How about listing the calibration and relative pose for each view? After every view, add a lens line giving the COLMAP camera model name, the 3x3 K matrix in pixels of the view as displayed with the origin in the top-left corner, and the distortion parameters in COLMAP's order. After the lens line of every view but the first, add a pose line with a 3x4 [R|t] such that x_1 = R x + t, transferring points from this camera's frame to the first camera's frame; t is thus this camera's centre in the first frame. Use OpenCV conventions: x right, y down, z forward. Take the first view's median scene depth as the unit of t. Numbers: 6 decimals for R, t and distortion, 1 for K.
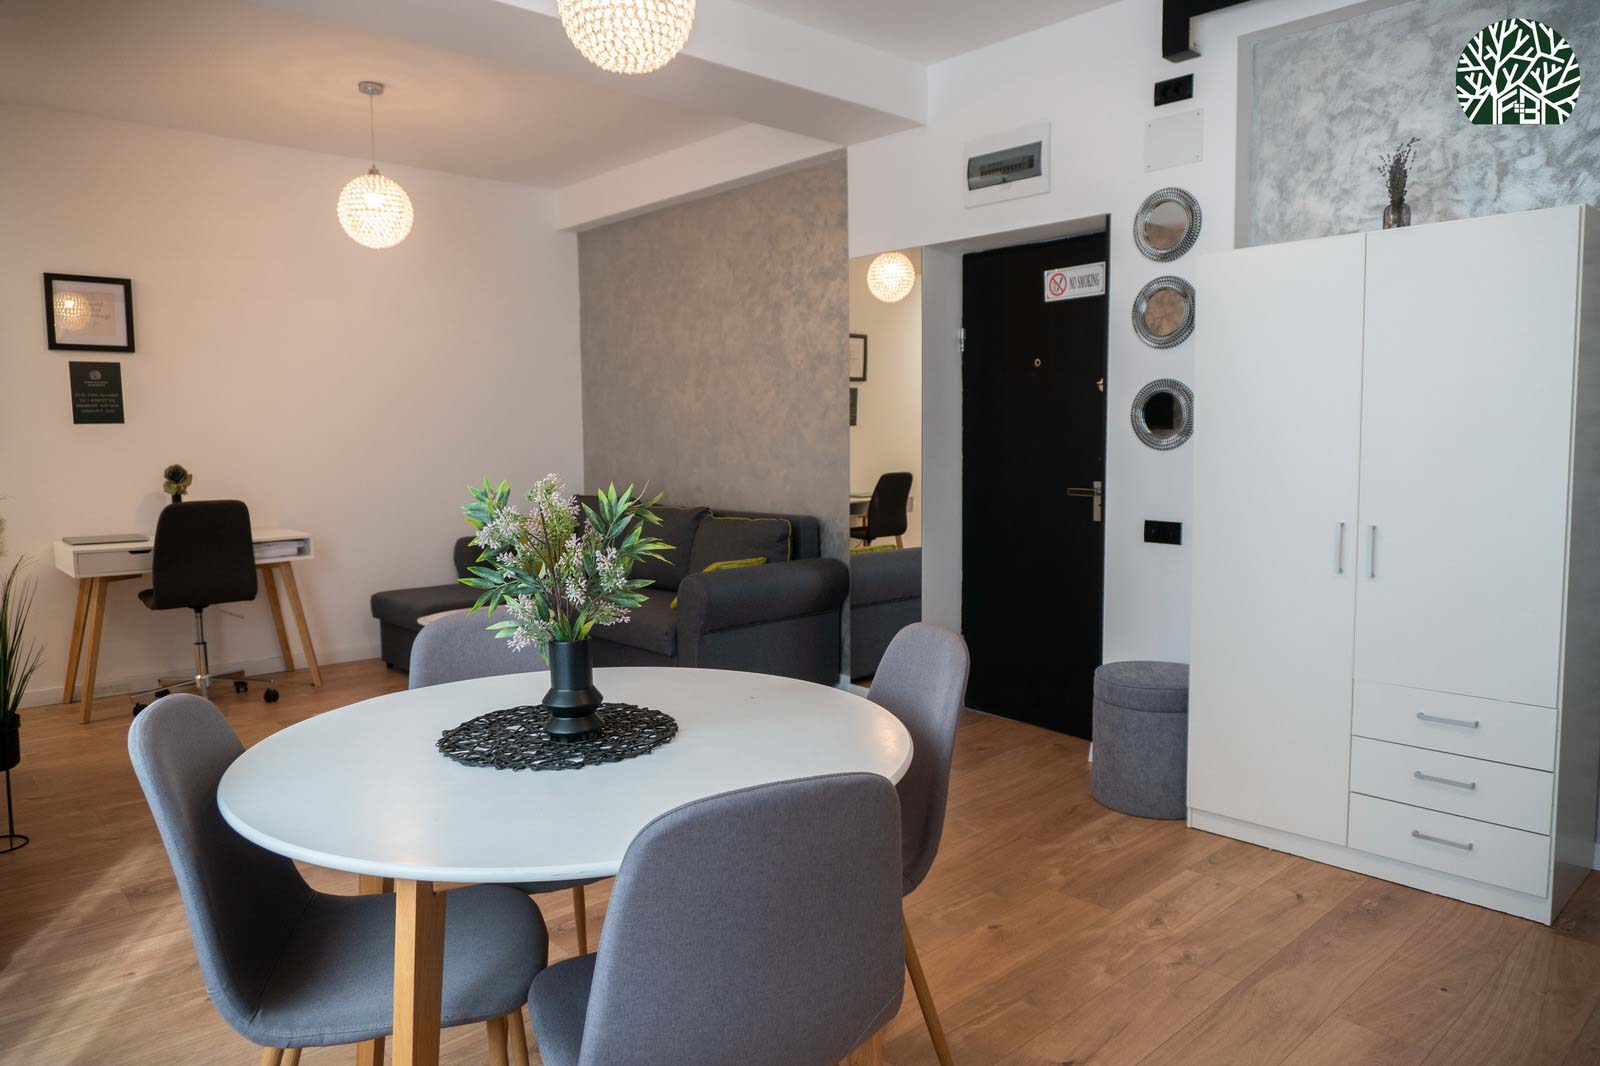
lens RADIAL K [[1066.4, 0, 802.2], [0, 1066.4, 529.3], [0, 0, 1]] dist [-0.019155, -0.000584]
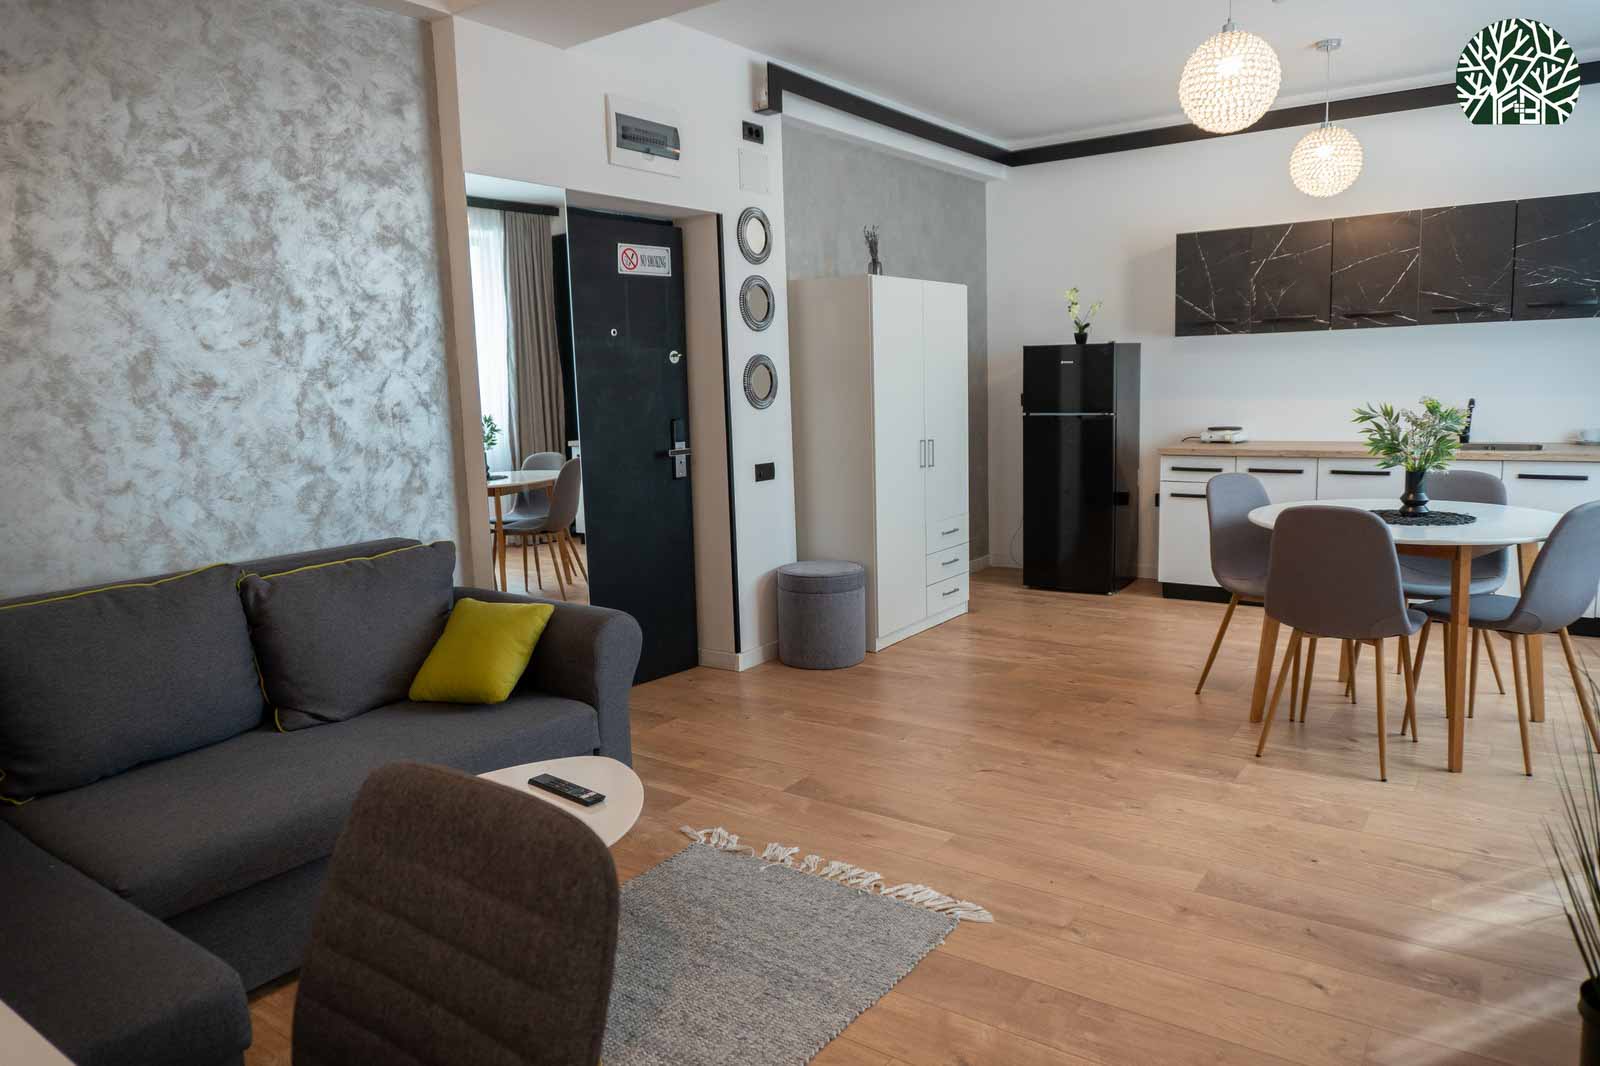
lens RADIAL K [[1066.4, 0, 802.2], [0, 1066.4, 529.3], [0, 0, 1]] dist [-0.019155, -0.000584]
pose [[-0.208349, -0.126555, 0.969832, -0.709570], [0.118576, 0.981010, 0.153487, -0.092085], [-0.970840, 0.146978, -0.189386, 0.901032]]
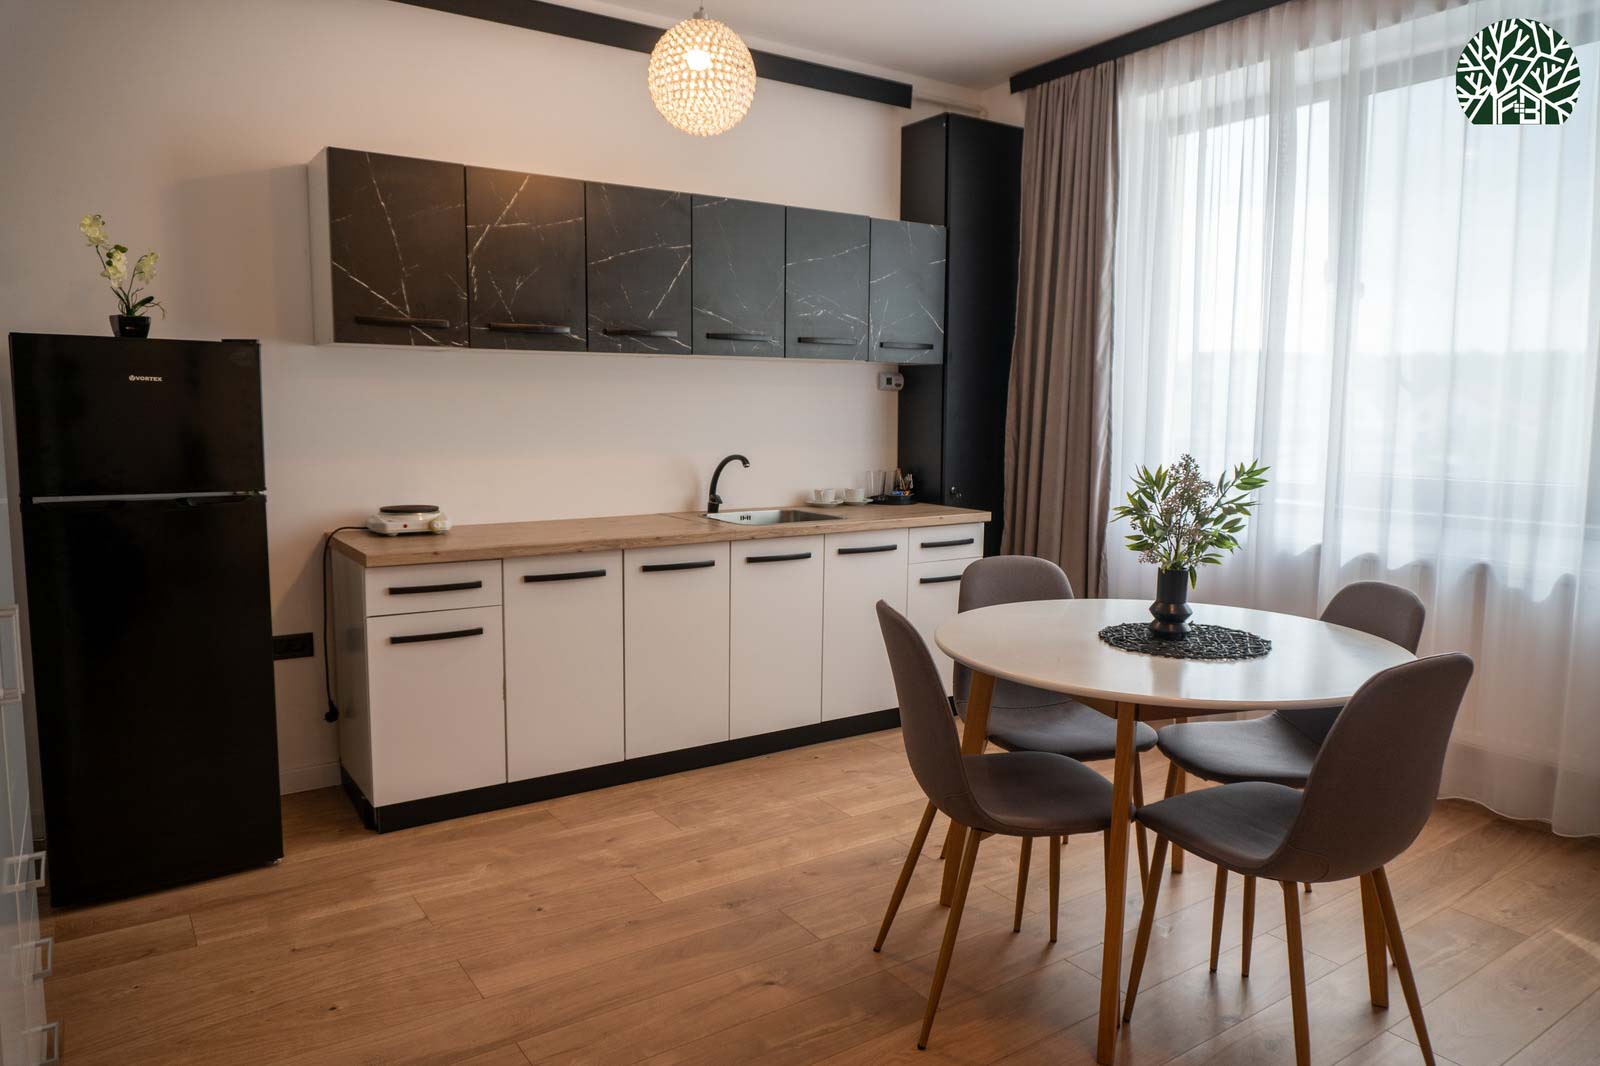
lens RADIAL K [[1066.4, 0, 802.2], [0, 1066.4, 529.3], [0, 0, 1]] dist [-0.019155, -0.000584]
pose [[-0.988827, -0.015324, 0.148279, 0.009080], [0.013982, 0.980784, 0.194596, -0.081624], [-0.148411, 0.194495, -0.969611, 0.830272]]
